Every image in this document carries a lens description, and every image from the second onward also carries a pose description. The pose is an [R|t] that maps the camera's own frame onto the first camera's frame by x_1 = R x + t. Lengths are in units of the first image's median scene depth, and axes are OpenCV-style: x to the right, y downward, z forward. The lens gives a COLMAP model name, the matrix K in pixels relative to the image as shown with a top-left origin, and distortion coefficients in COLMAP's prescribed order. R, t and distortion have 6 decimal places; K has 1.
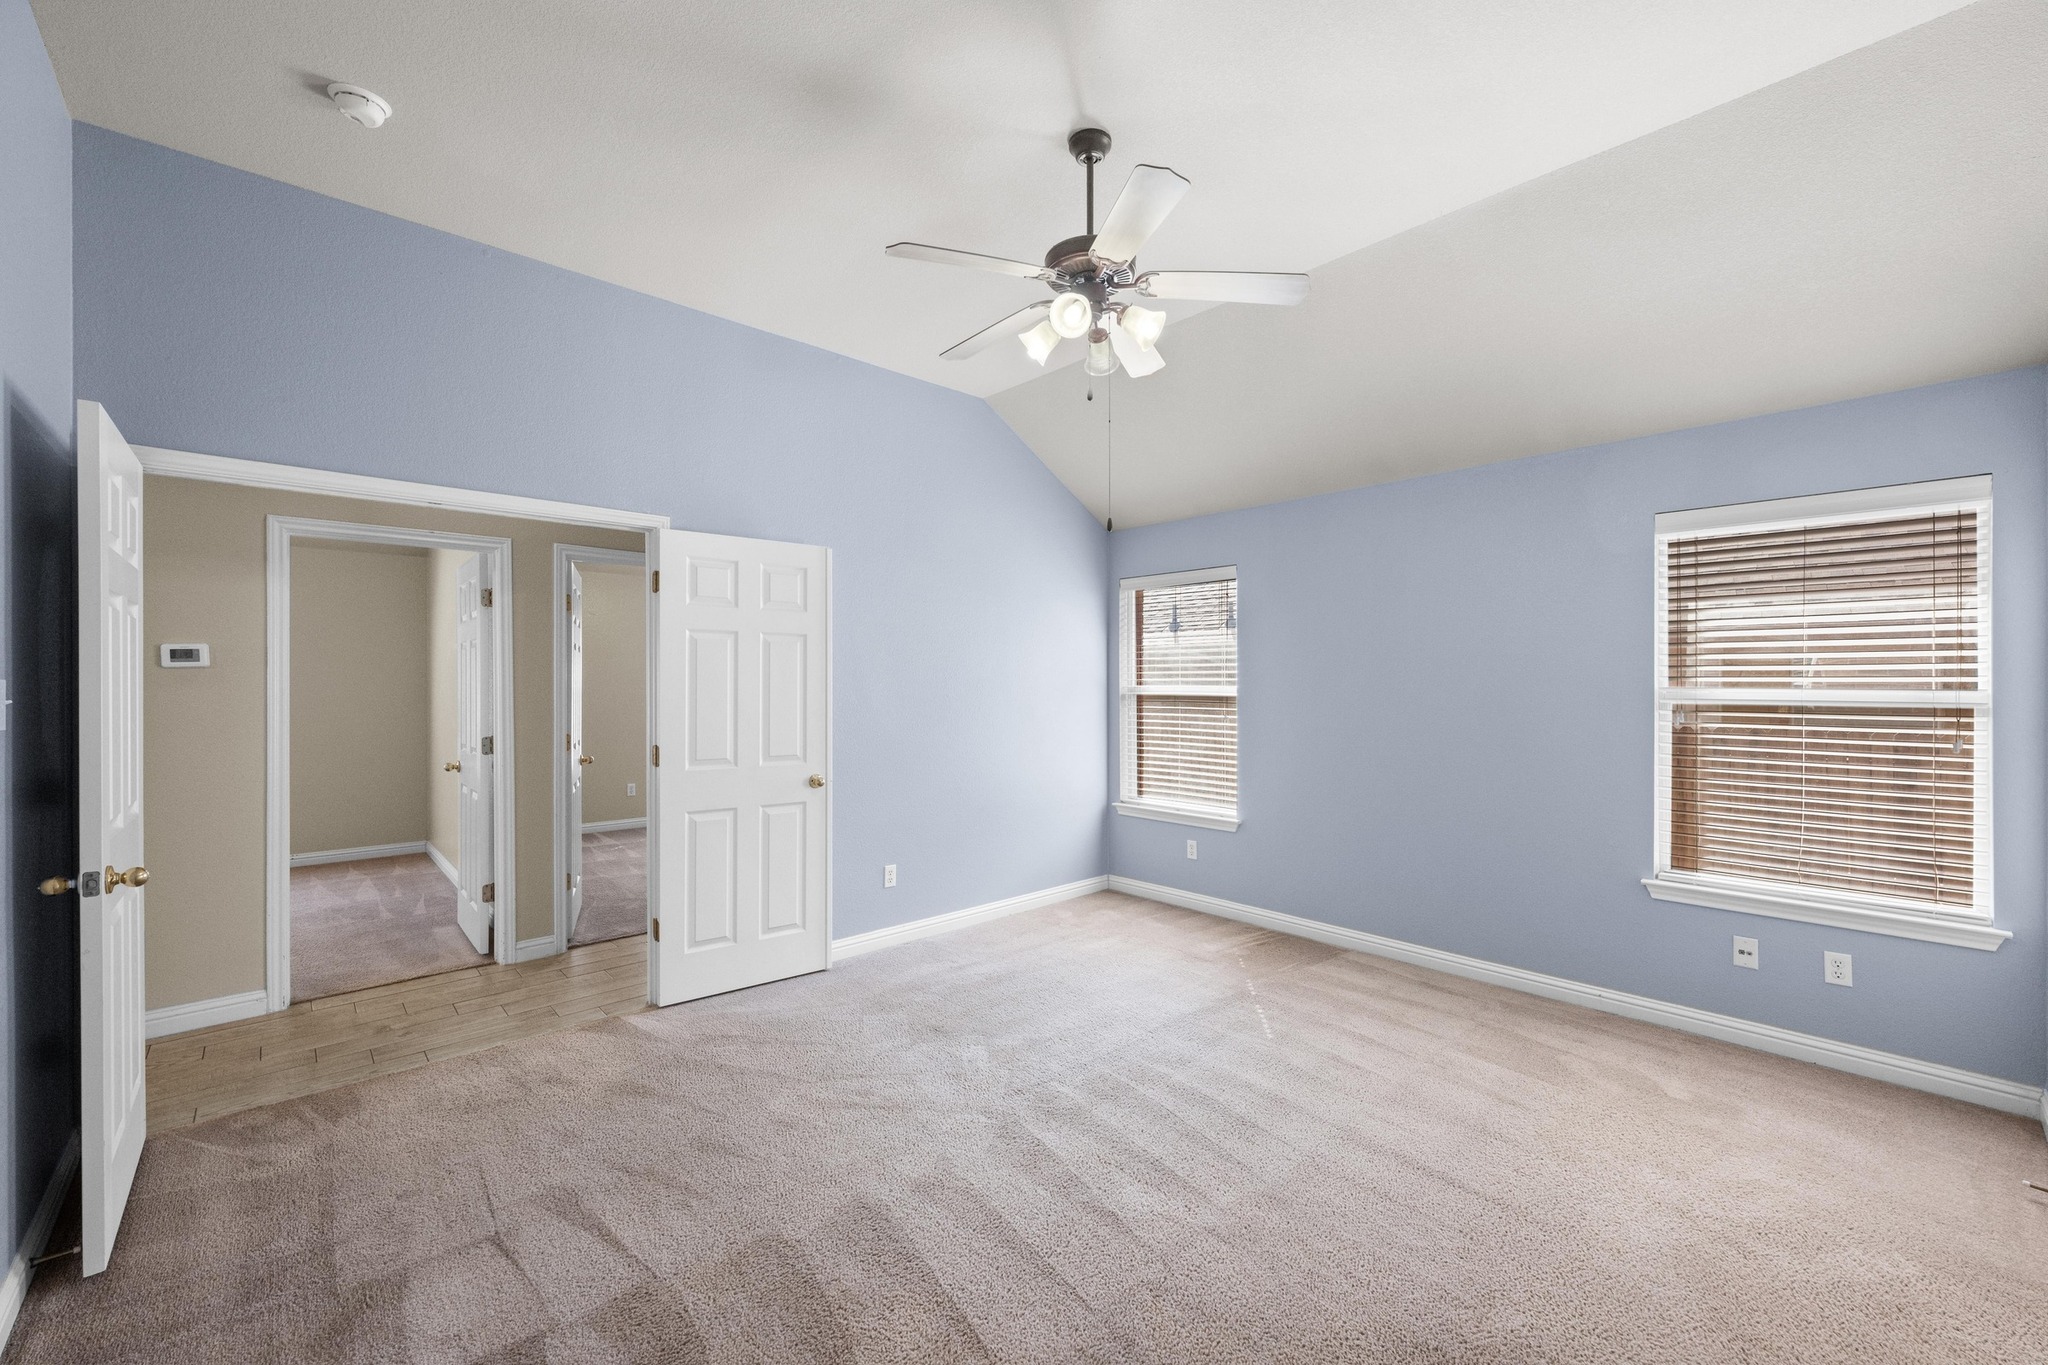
lens RADIAL K [[811.7, 0, 1034.2], [0, 811.7, 678.2], [0, 0, 1]] dist [-0.000770, 0.000805]
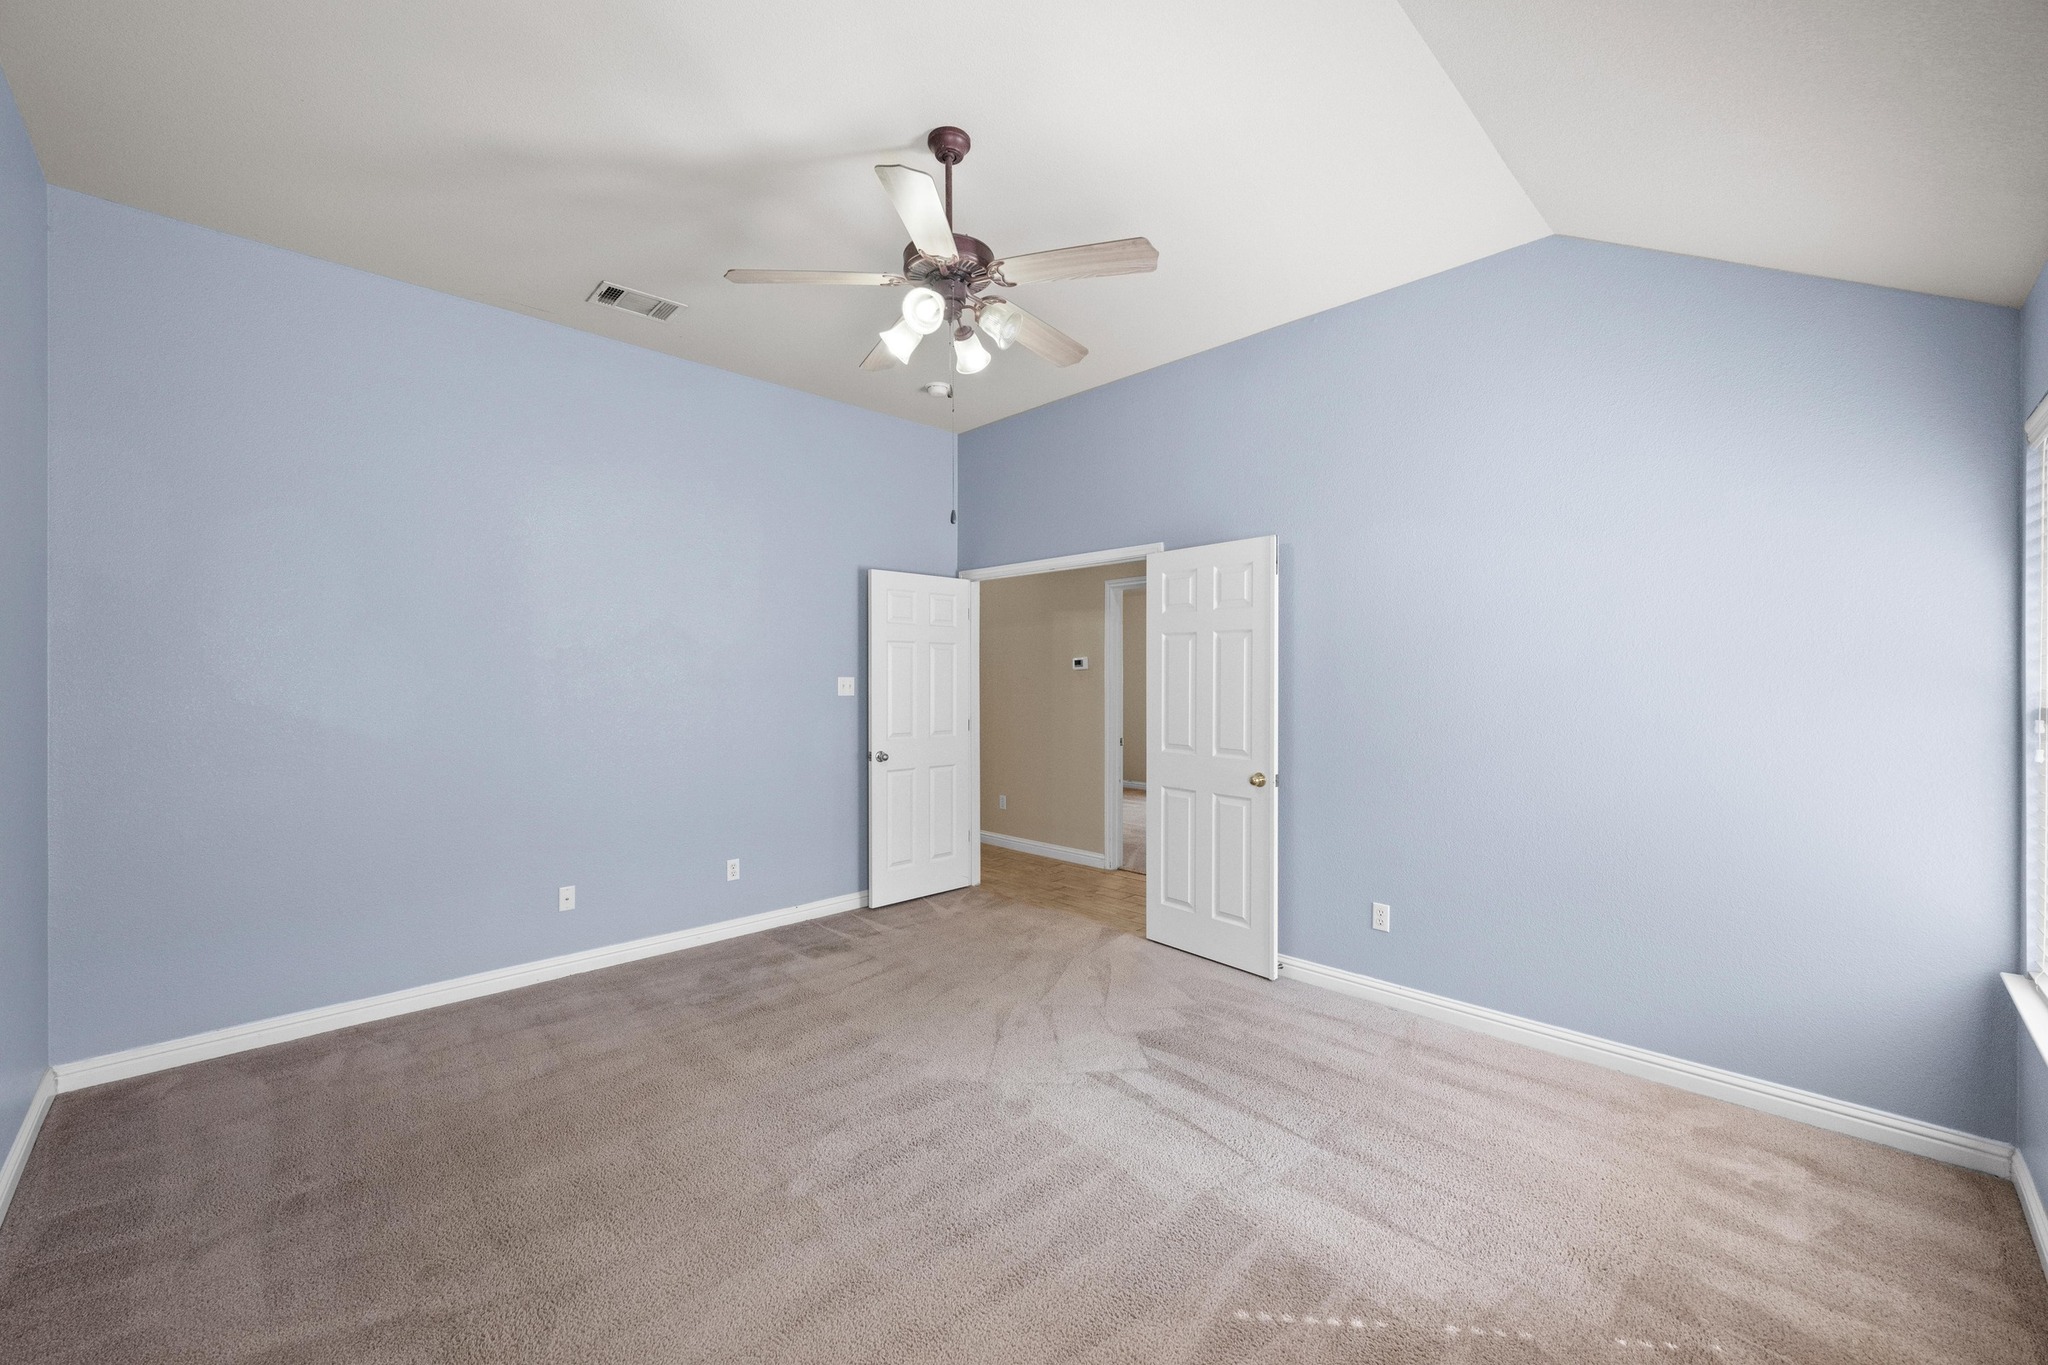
lens RADIAL K [[811.7, 0, 1030.5], [0, 811.7, 678.6], [0, 0, 1]] dist [-0.000770, 0.000805]
pose [[0.039570, 0.001799, -0.999215, 0.777038], [-0.000567, 0.999998, 0.001778, 0.003992], [0.999217, 0.000496, 0.039571, 0.769888]]
